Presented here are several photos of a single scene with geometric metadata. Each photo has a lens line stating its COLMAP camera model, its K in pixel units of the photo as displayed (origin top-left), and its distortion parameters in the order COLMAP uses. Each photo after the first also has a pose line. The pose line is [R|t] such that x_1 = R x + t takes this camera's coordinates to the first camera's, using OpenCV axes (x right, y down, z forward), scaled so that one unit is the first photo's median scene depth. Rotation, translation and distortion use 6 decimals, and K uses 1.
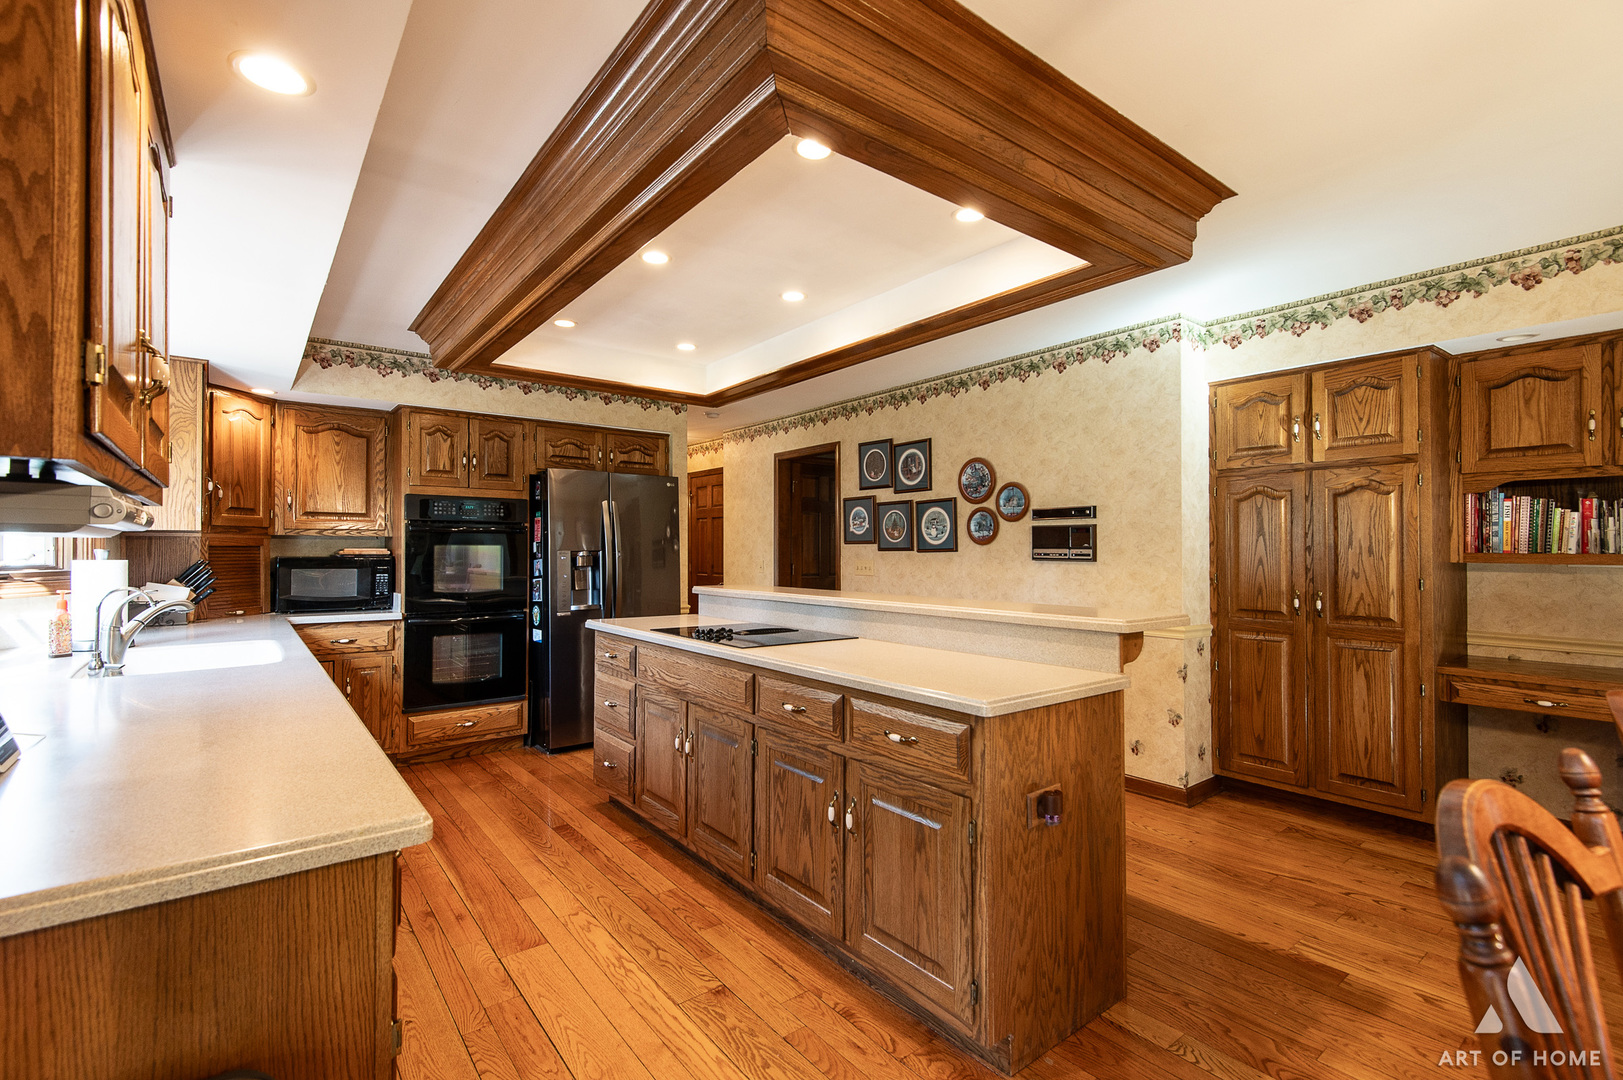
lens RADIAL K [[729.4, 0, 806.7], [0, 729.4, 546.4], [0, 0, 1]] dist [0.003338, -0.002152]
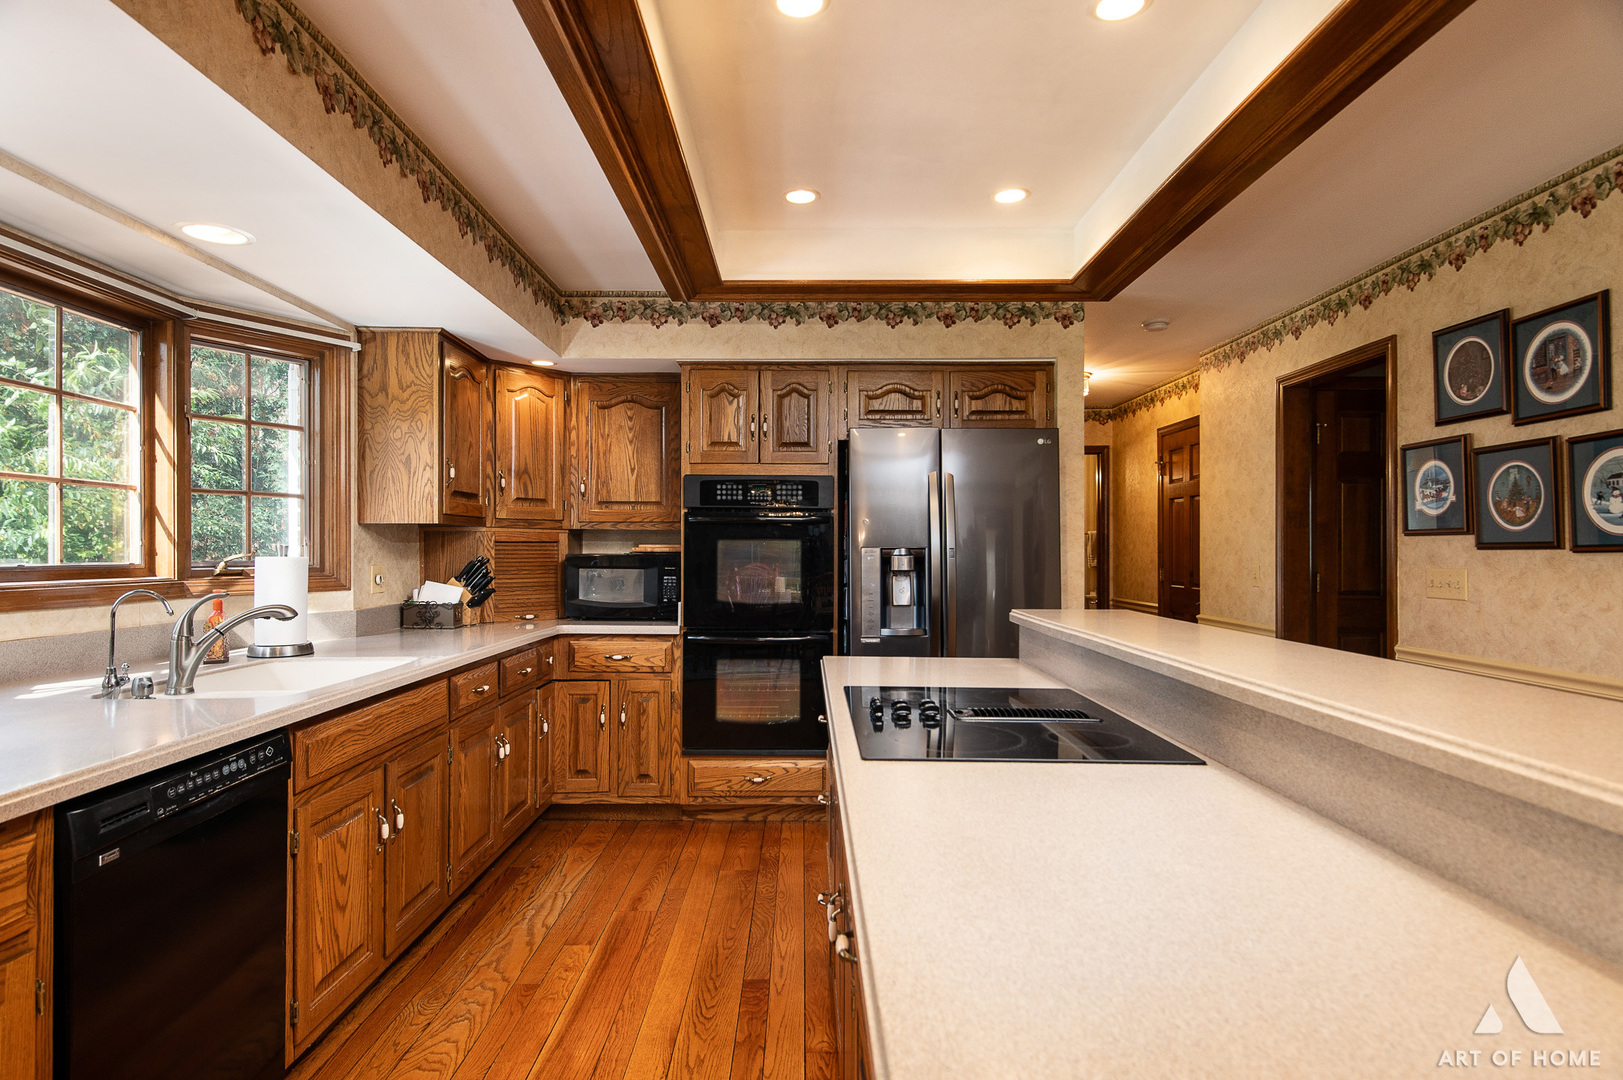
lens RADIAL K [[896.1, 0, 798.8], [0, 896.1, 546.1], [0, 0, 1]] dist [0.029886, -0.009648]
pose [[0.792235, 0.000760, -0.610216, 0.128322], [0.001859, 0.999992, 0.003659, 0.001380], [0.610214, -0.004033, 0.792227, 0.296961]]
